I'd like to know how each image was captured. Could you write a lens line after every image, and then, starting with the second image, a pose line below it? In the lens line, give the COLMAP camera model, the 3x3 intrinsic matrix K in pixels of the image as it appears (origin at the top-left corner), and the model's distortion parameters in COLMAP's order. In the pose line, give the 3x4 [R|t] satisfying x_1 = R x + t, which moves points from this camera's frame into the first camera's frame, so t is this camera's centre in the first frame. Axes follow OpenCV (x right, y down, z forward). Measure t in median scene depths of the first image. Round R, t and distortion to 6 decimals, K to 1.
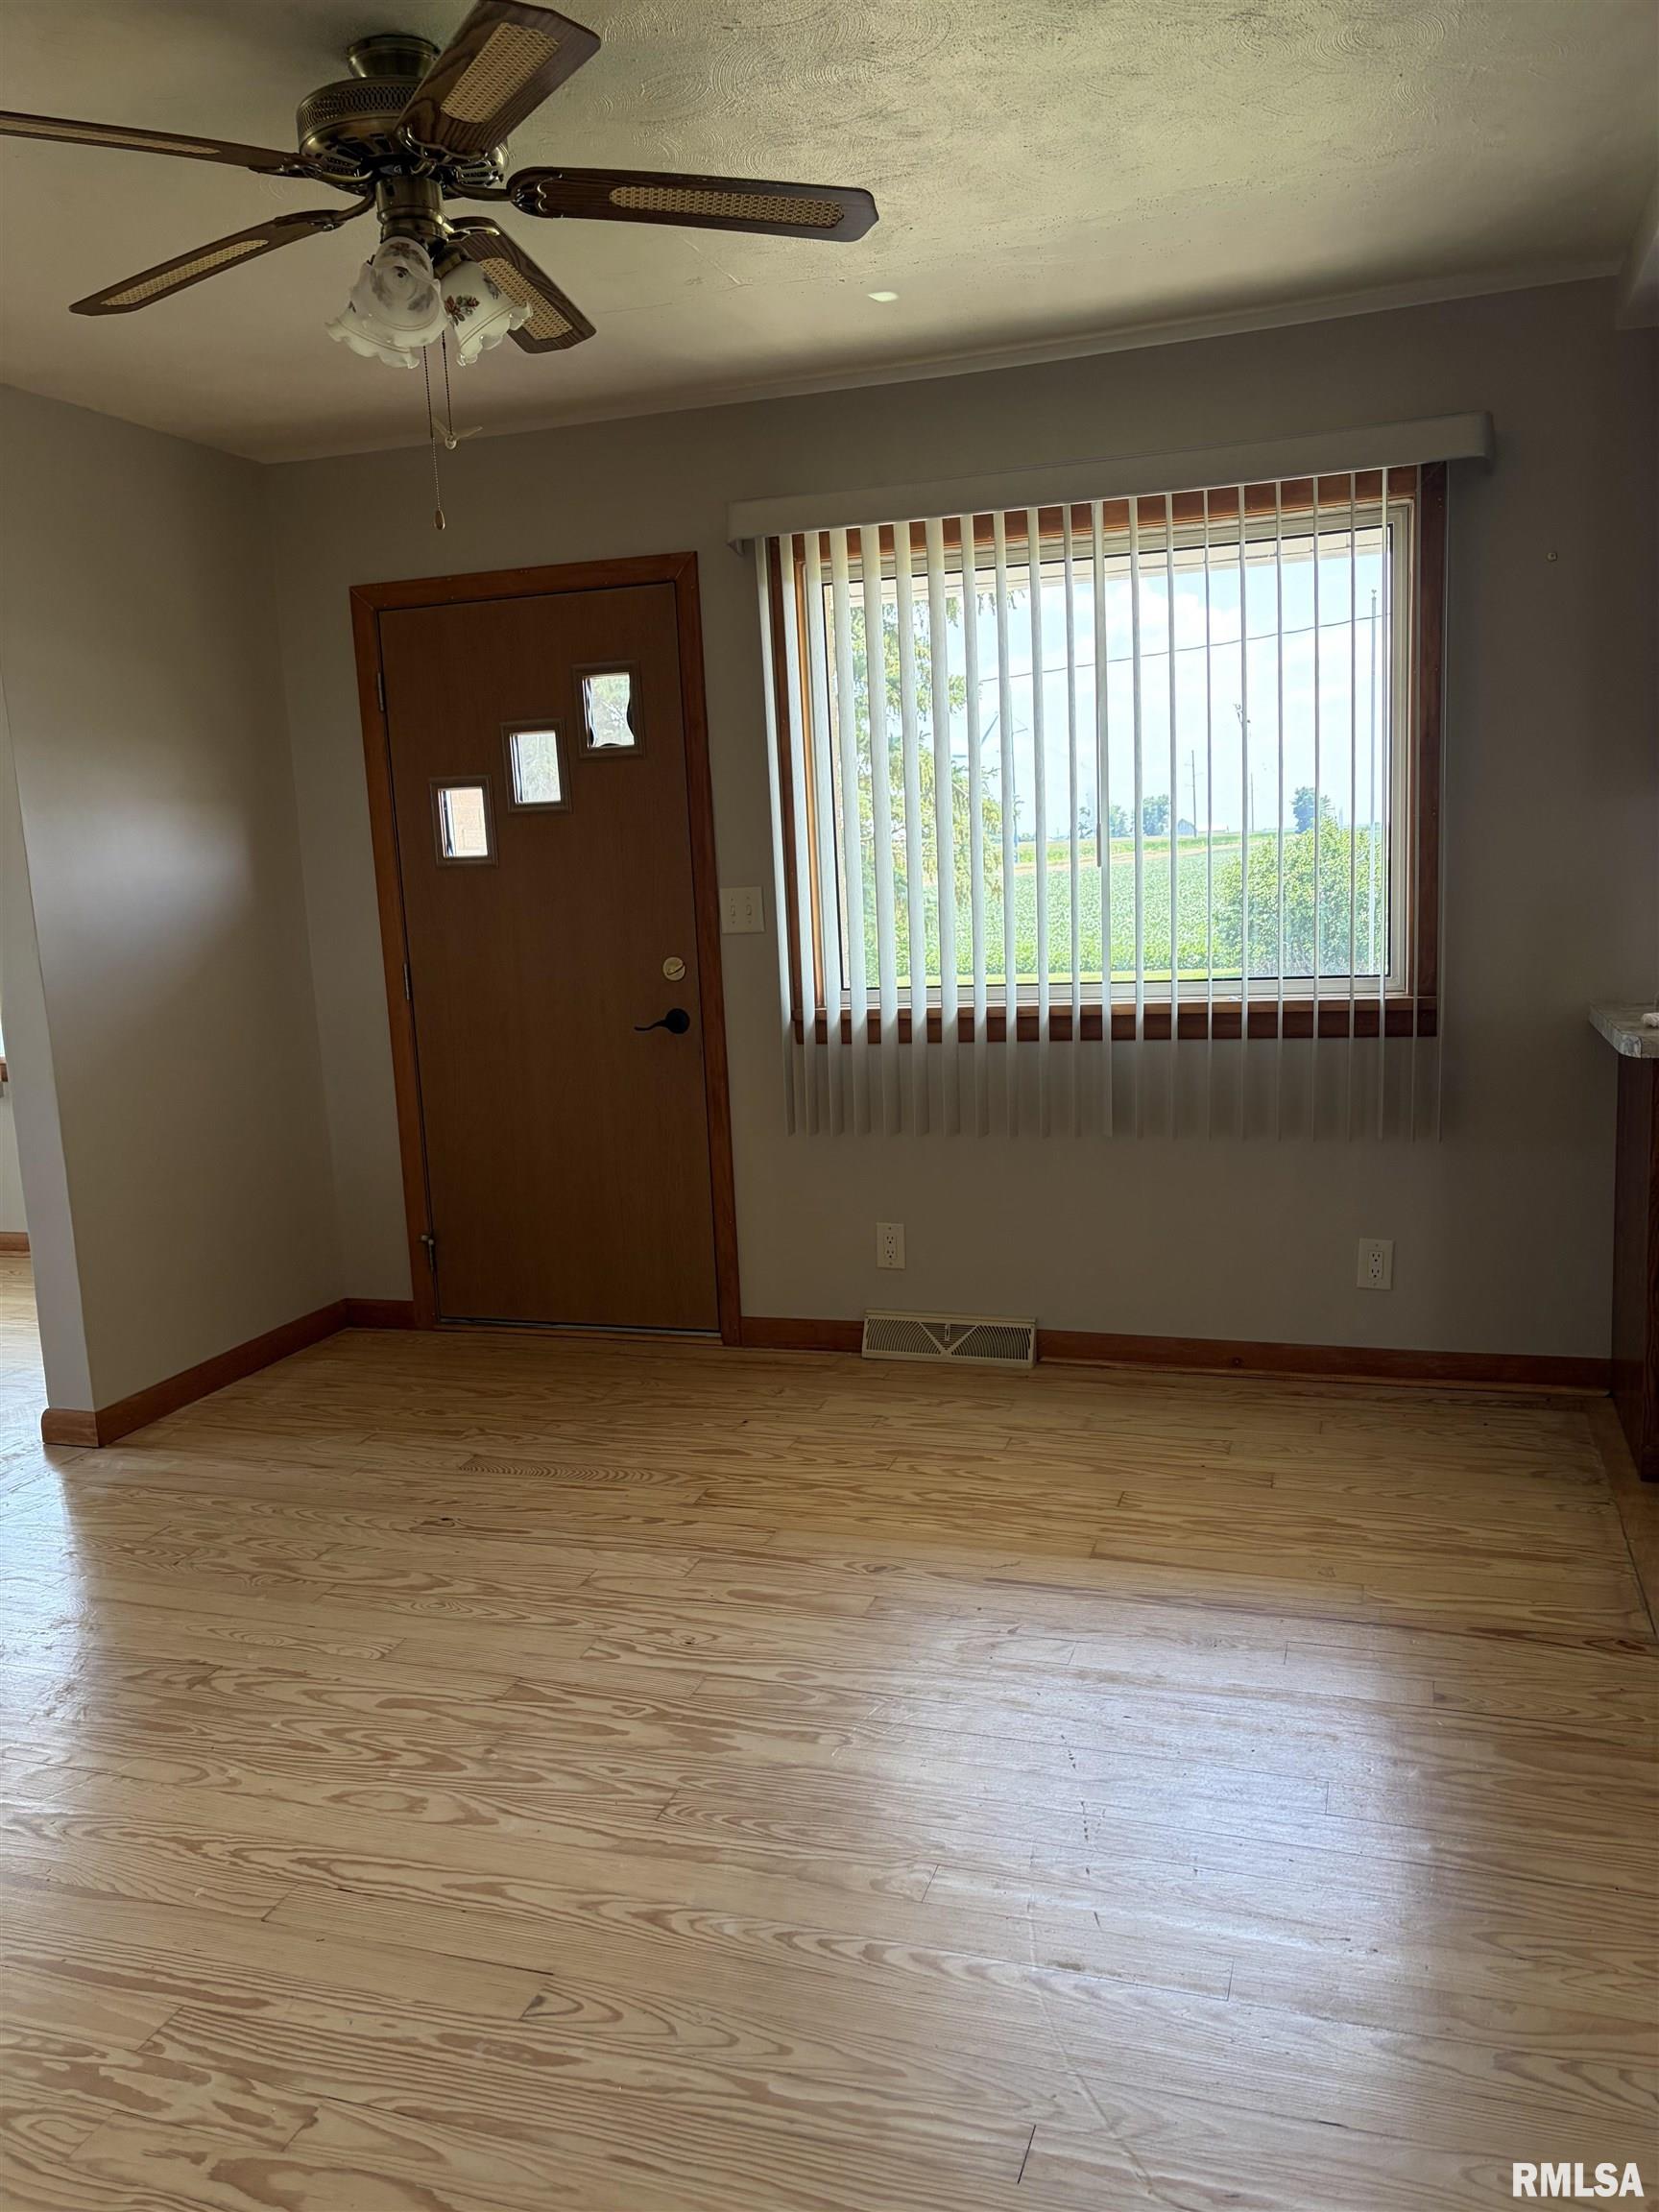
lens RADIAL K [[1666.5, 0, 832.3], [0, 1666.5, 1111.2], [0, 0, 1]] dist [0.042558, -0.047957]
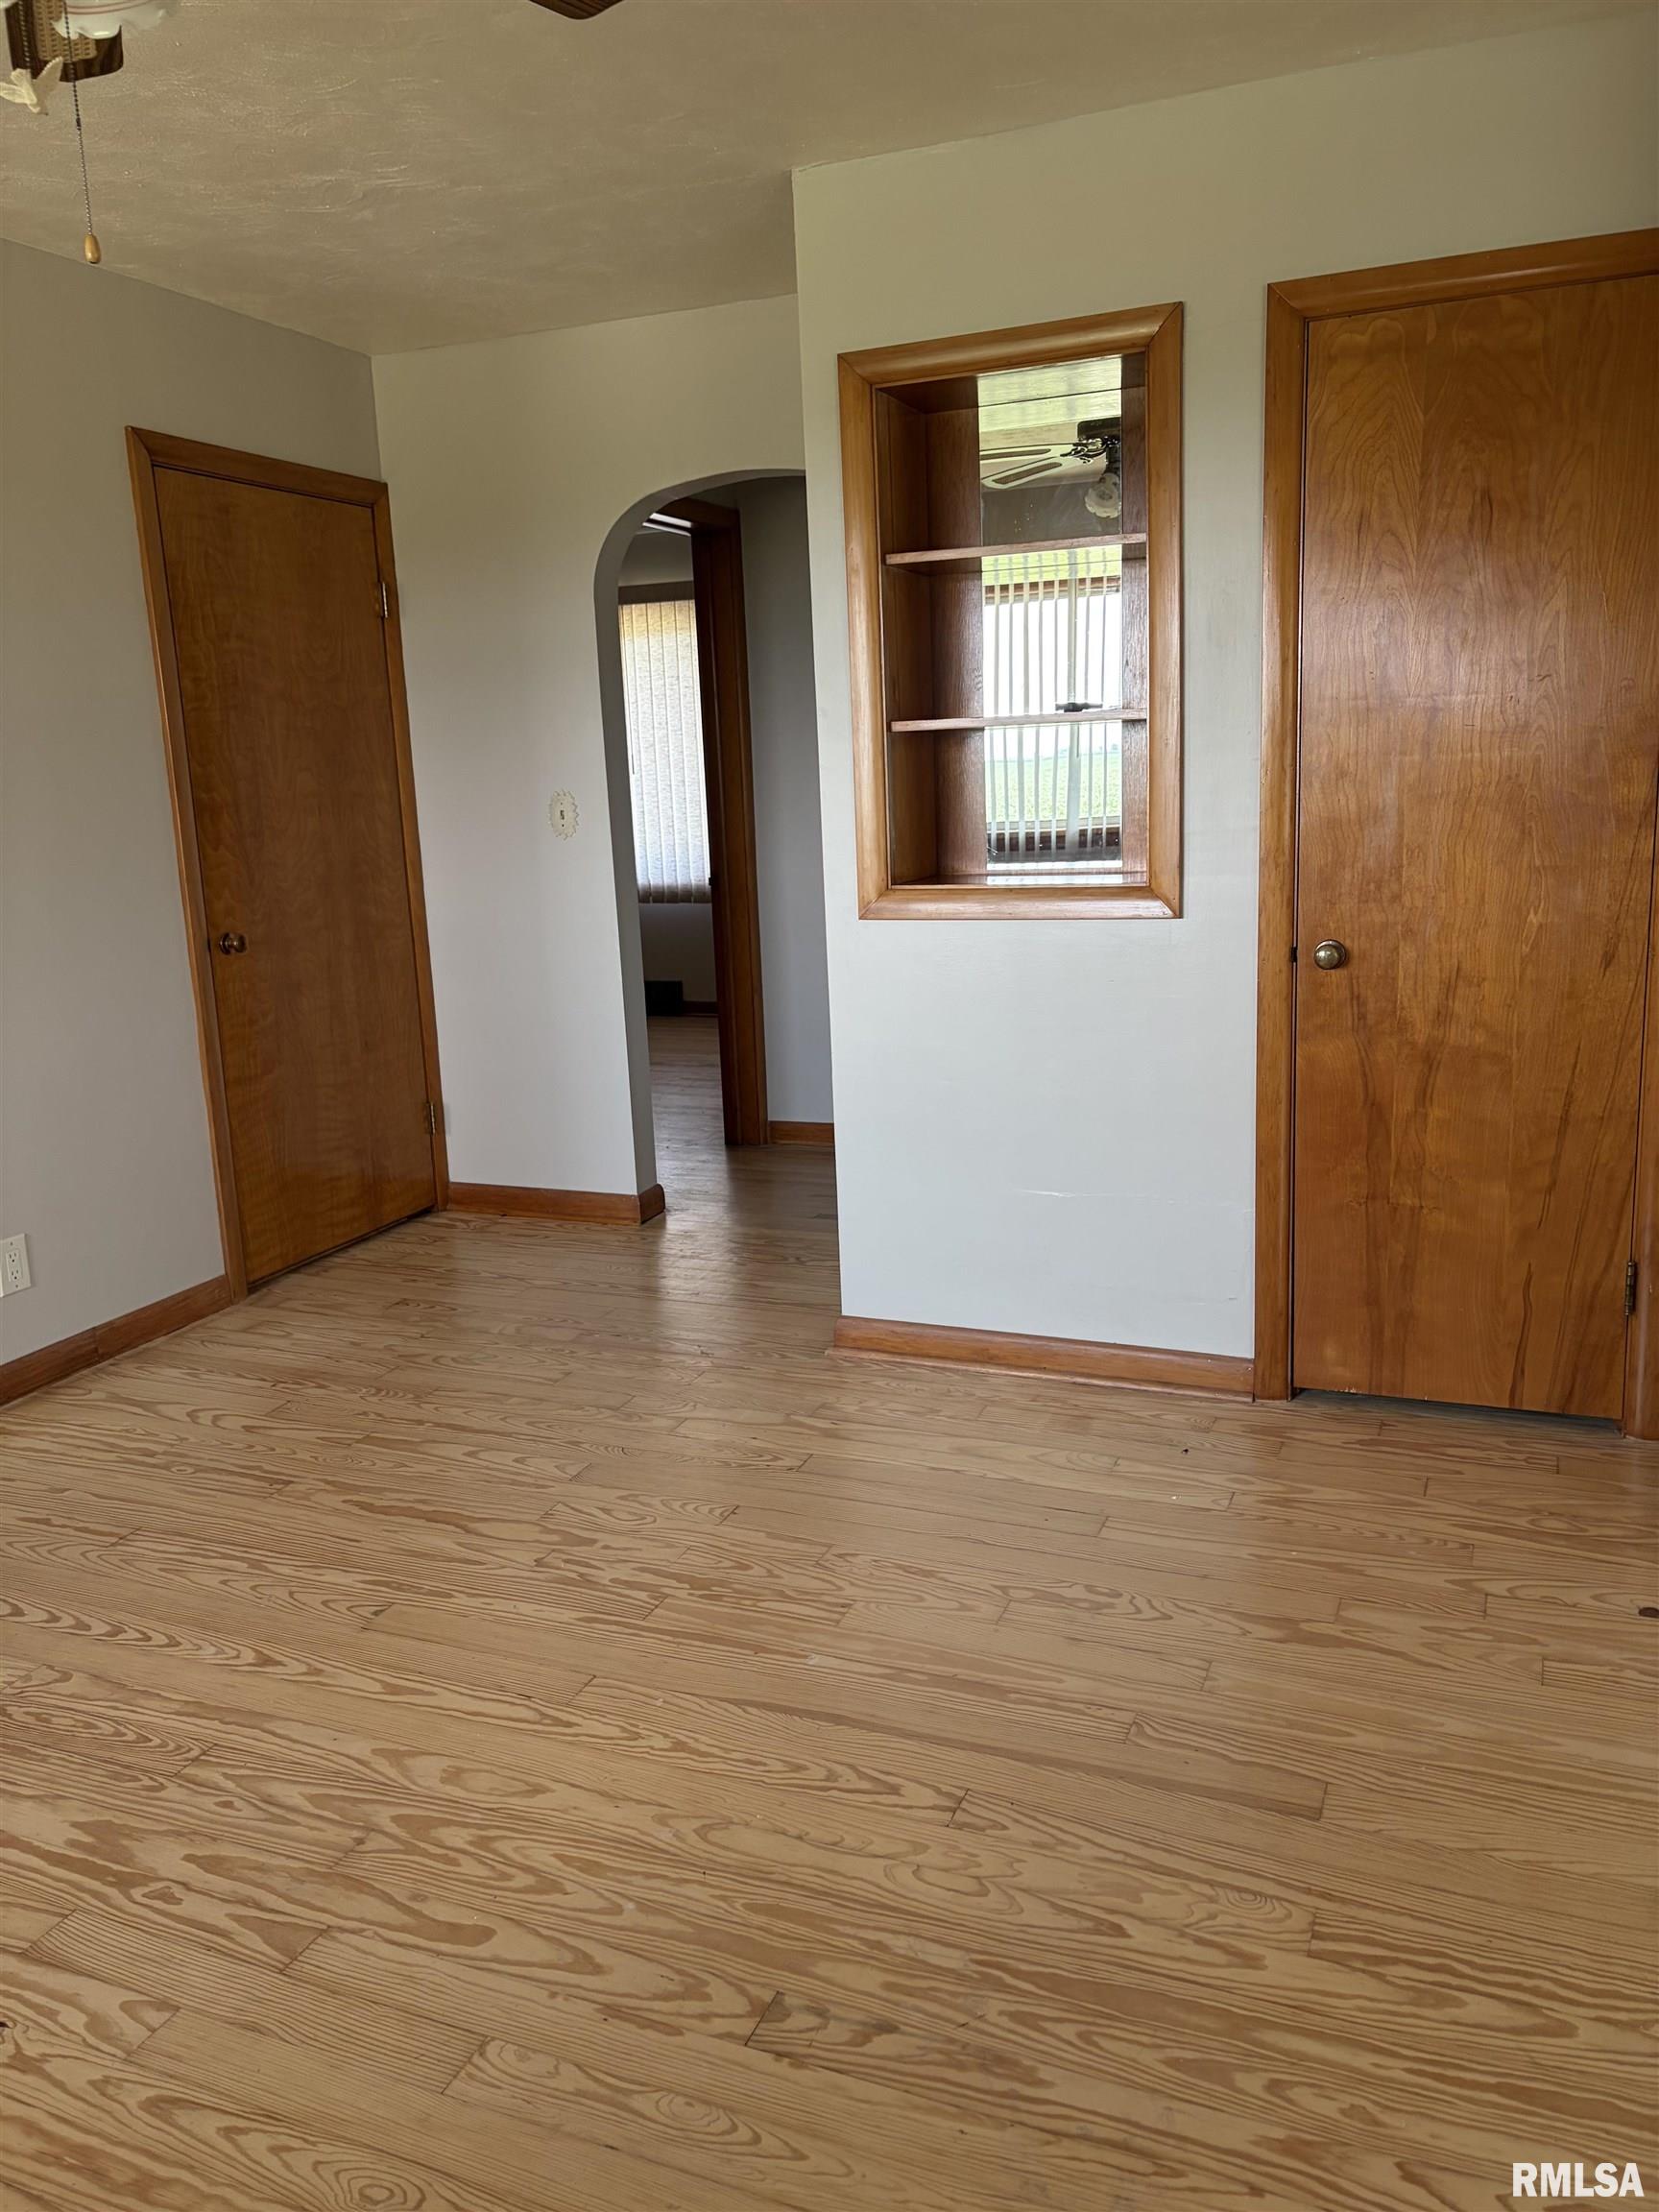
lens RADIAL K [[1666.5, 0, 827.9], [0, 1666.5, 1109.7], [0, 0, 1]] dist [0.042558, -0.047957]
pose [[-0.994095, 0.062317, 0.088839, -0.562109], [0.089201, 0.935475, 0.341949, -0.224659], [-0.061798, 0.347854, -0.935510, 1.737731]]
